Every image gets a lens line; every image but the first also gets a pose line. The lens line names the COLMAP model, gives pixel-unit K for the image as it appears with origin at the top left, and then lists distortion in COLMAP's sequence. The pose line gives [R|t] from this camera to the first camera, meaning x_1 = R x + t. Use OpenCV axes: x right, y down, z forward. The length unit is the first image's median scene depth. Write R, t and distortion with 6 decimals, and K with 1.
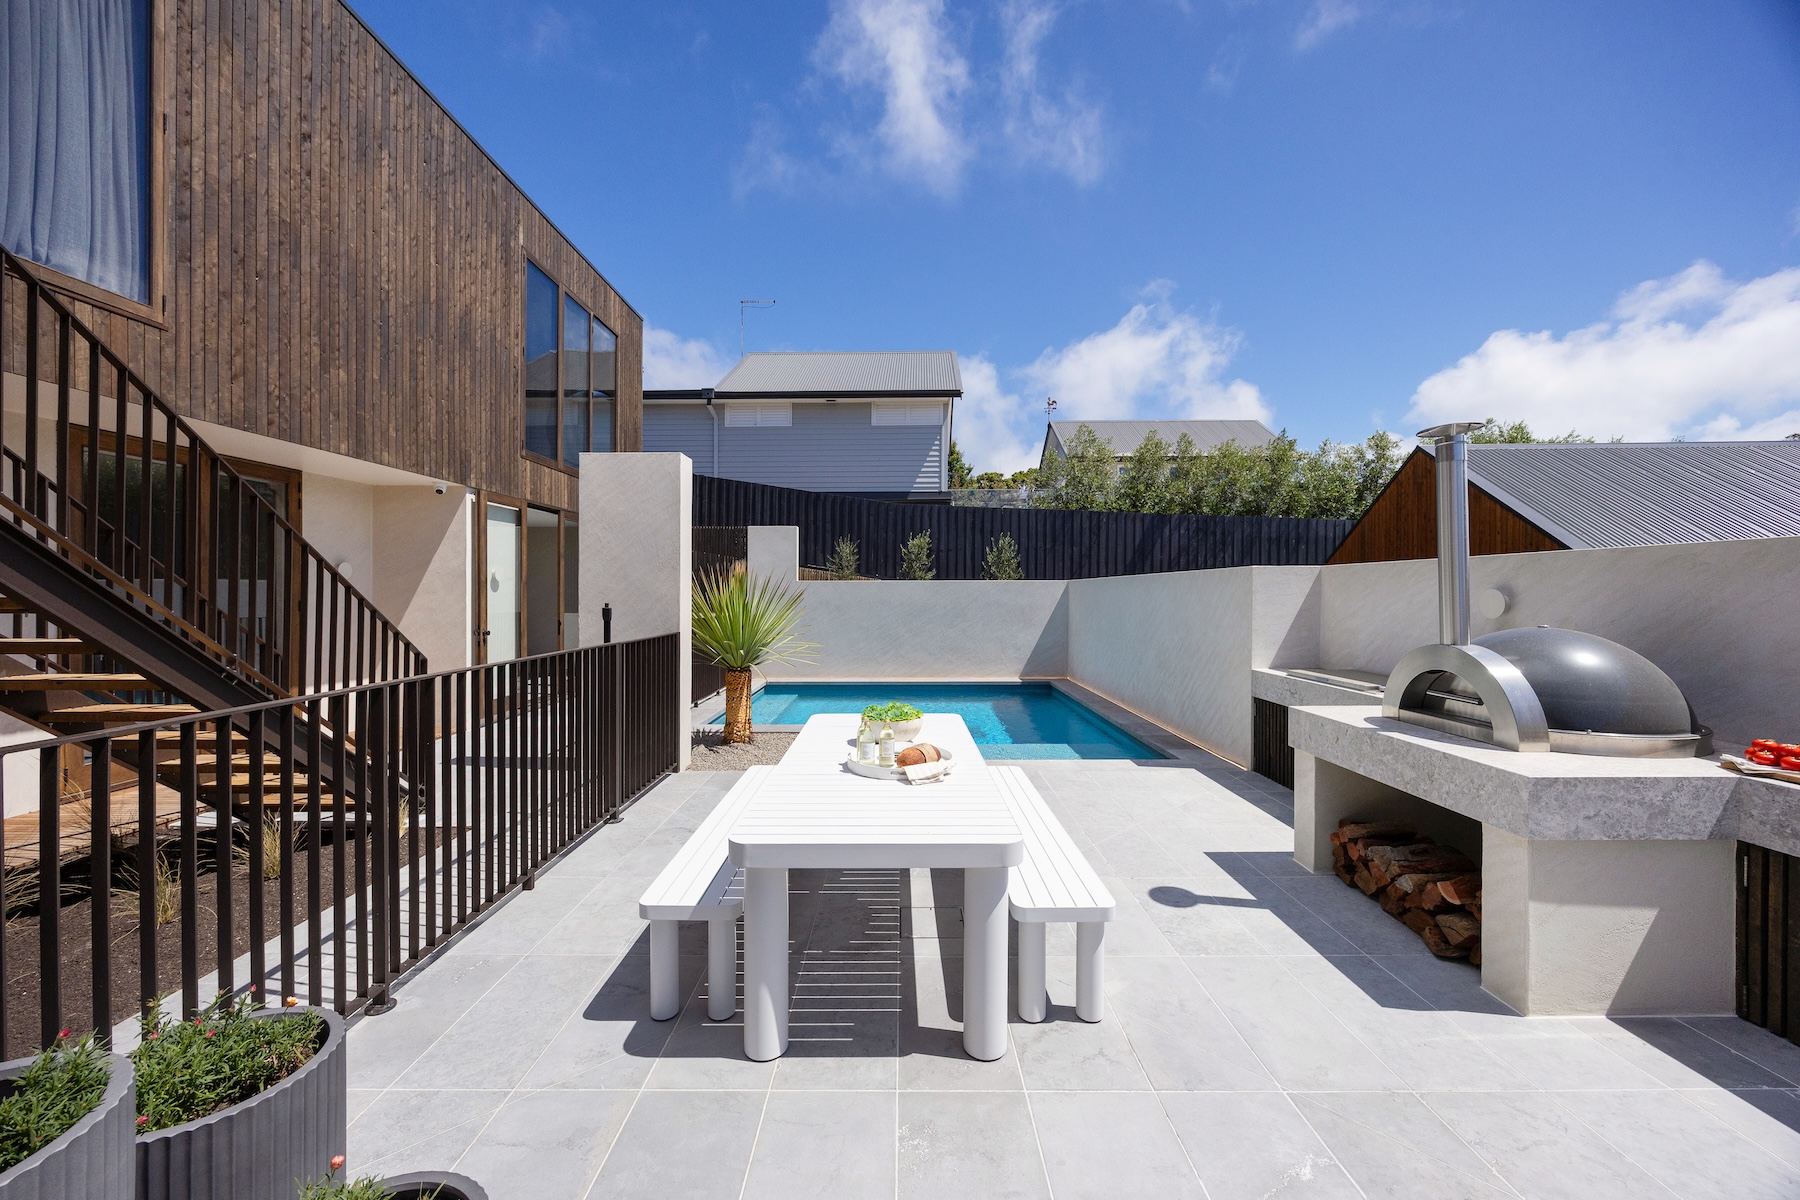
lens RADIAL K [[703.6, 0, 896.8], [0, 703.6, 595.0], [0, 0, 1]] dist [0.000128, 0.000003]
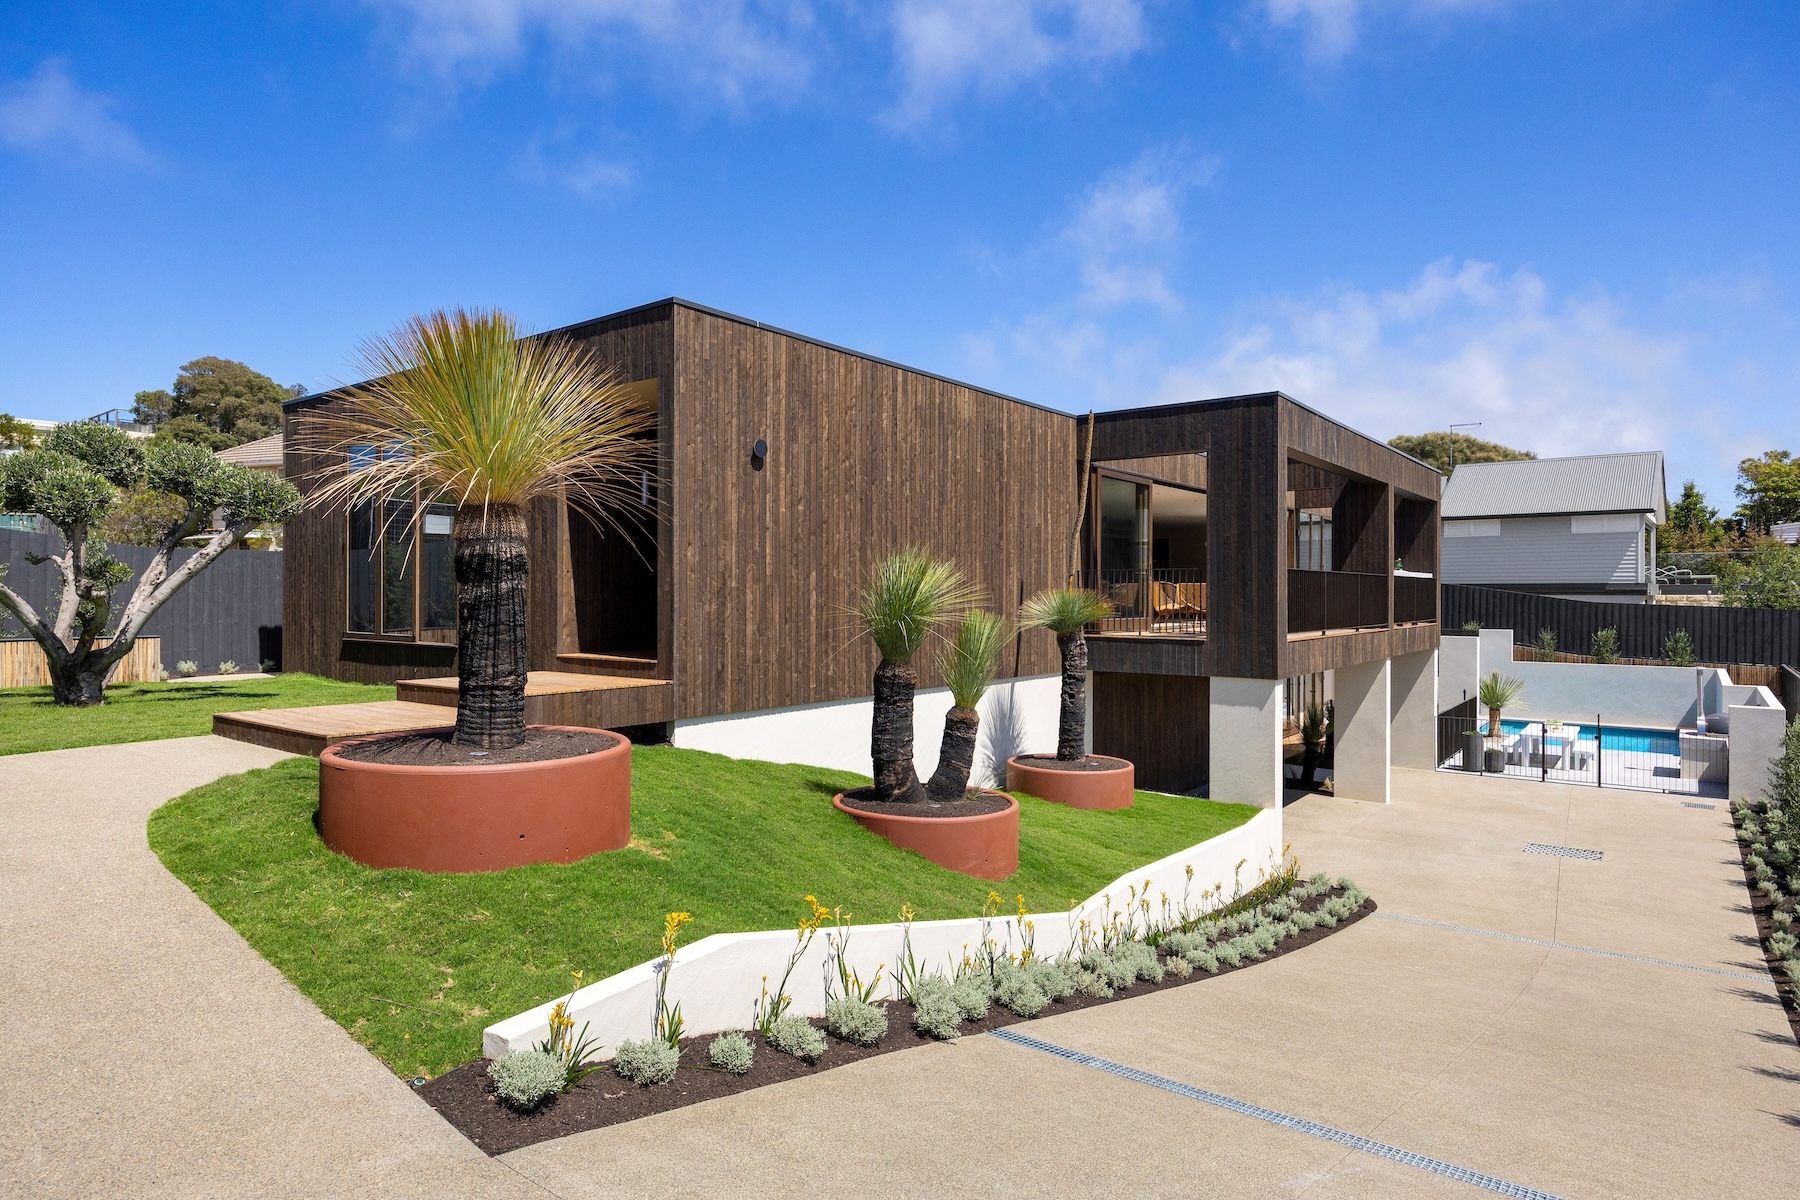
lens RADIAL K [[1002.6, 0, 898.7], [0, 1002.6, 605.5], [0, 0, 1]] dist [0.000661, -0.000335]
pose [[0.791590, 0.001183, -0.611051, 0.130290], [0.000247, 0.999997, 0.002256, -0.128383], [0.611052, -0.001937, 0.791588, -1.434920]]
